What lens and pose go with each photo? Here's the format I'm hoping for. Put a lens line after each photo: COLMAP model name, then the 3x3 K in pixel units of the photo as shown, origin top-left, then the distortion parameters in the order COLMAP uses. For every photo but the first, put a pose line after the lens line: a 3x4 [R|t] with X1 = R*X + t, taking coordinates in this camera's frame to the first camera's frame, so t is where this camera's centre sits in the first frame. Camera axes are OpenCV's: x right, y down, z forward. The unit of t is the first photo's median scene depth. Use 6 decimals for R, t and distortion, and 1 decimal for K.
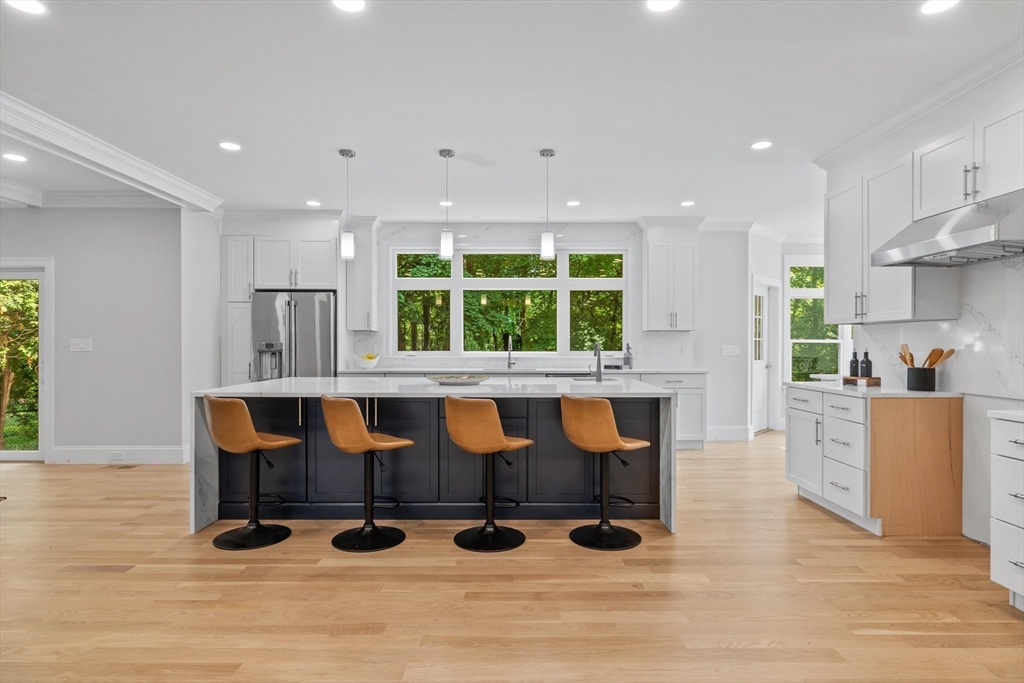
lens RADIAL K [[550.8, 0, 512.0], [0, 550.8, 341.5], [0, 0, 1]] dist [-0.003856, 0.000329]
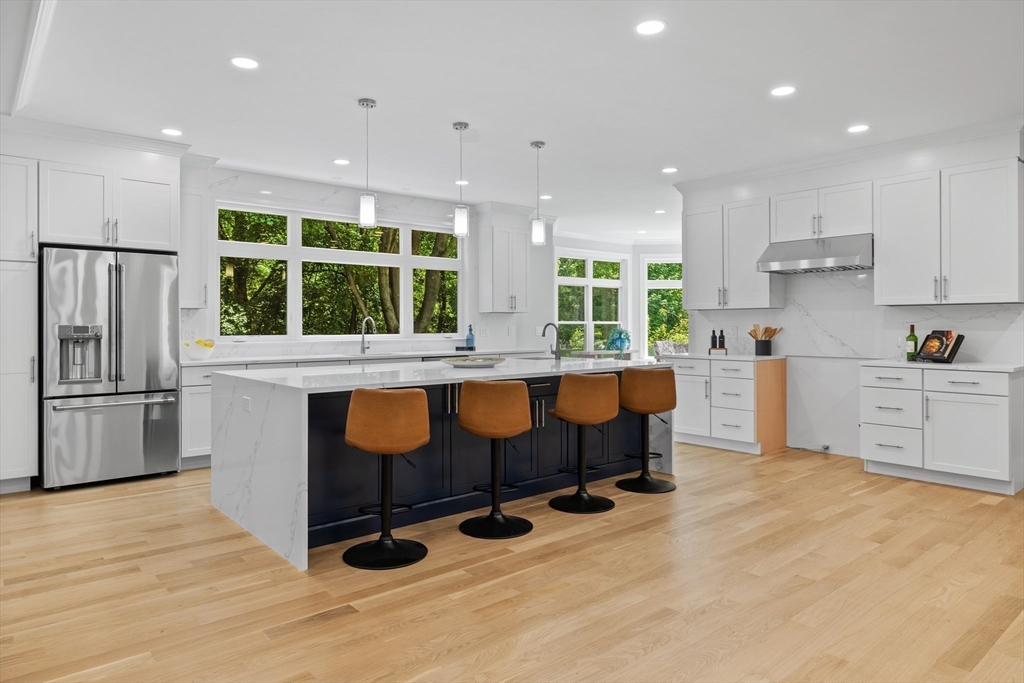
lens RADIAL K [[646.5, 0, 510.9], [0, 646.5, 319.1], [0, 0, 1]] dist [-0.000506, 0.000081]
pose [[0.760639, 0.002498, 0.649171, -0.801460], [0.001429, 0.999984, -0.005522, -0.000326], [-0.649174, 0.005128, 0.760623, 0.095425]]
